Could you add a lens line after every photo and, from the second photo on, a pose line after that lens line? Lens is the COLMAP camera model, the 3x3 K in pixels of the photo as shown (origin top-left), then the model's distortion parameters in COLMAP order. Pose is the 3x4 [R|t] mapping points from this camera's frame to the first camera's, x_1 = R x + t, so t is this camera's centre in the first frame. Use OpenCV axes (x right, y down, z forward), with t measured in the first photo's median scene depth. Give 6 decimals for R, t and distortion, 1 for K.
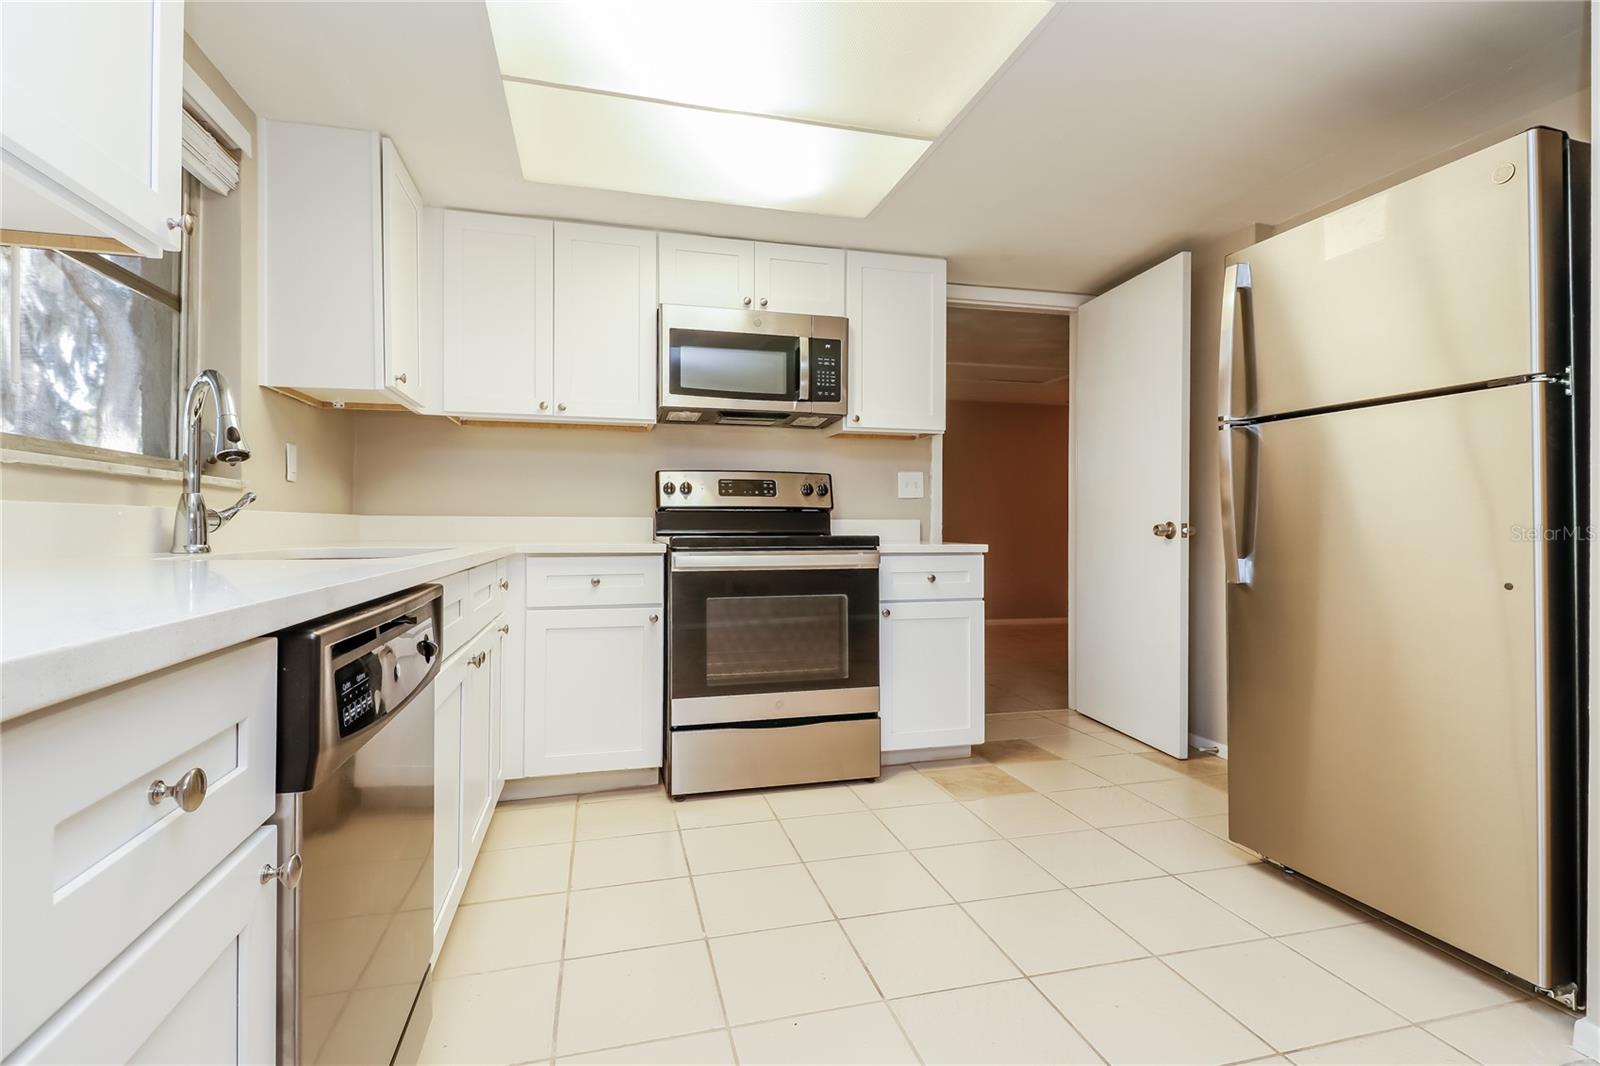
lens RADIAL K [[741.4, 0, 791.5], [0, 741.4, 533.7], [0, 0, 1]] dist [0.001283, -0.010571]
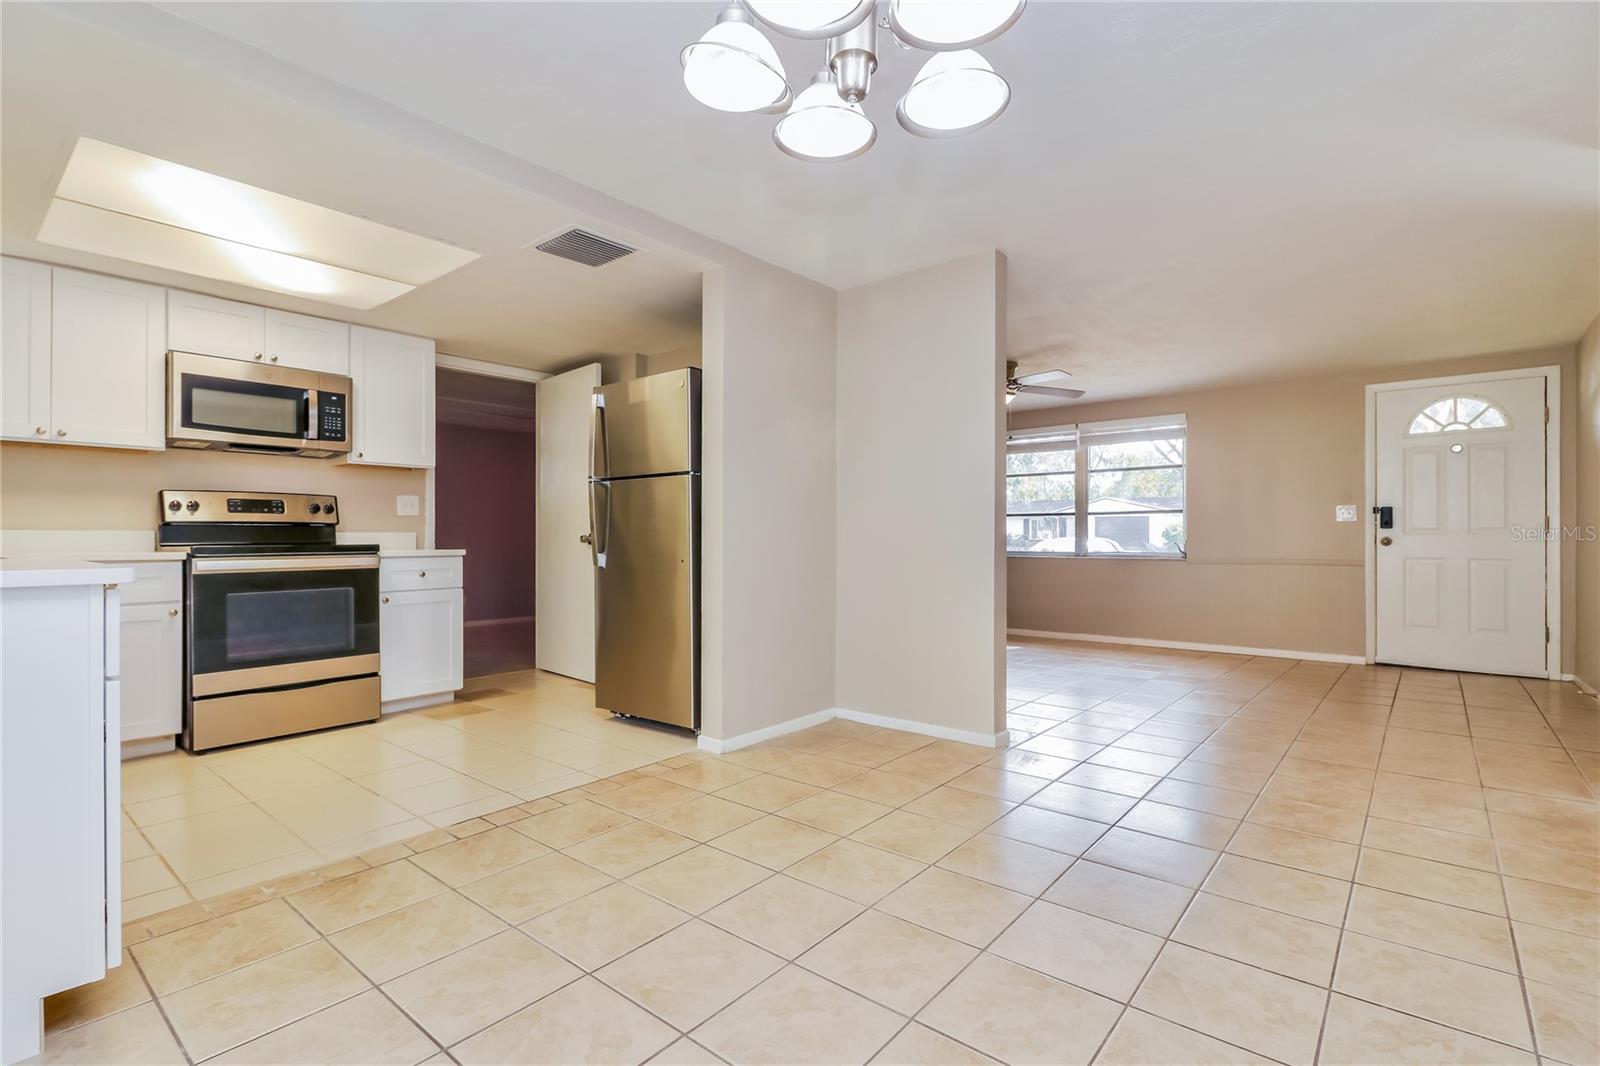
lens RADIAL K [[741.4, 0, 791.5], [0, 741.4, 533.7], [0, 0, 1]] dist [0.001283, -0.010571]
pose [[0.817577, -0.002309, 0.575815, -0.043515], [0.011311, 0.999863, -0.012051, 0.007756], [-0.575708, 0.016365, 0.817492, -0.515475]]
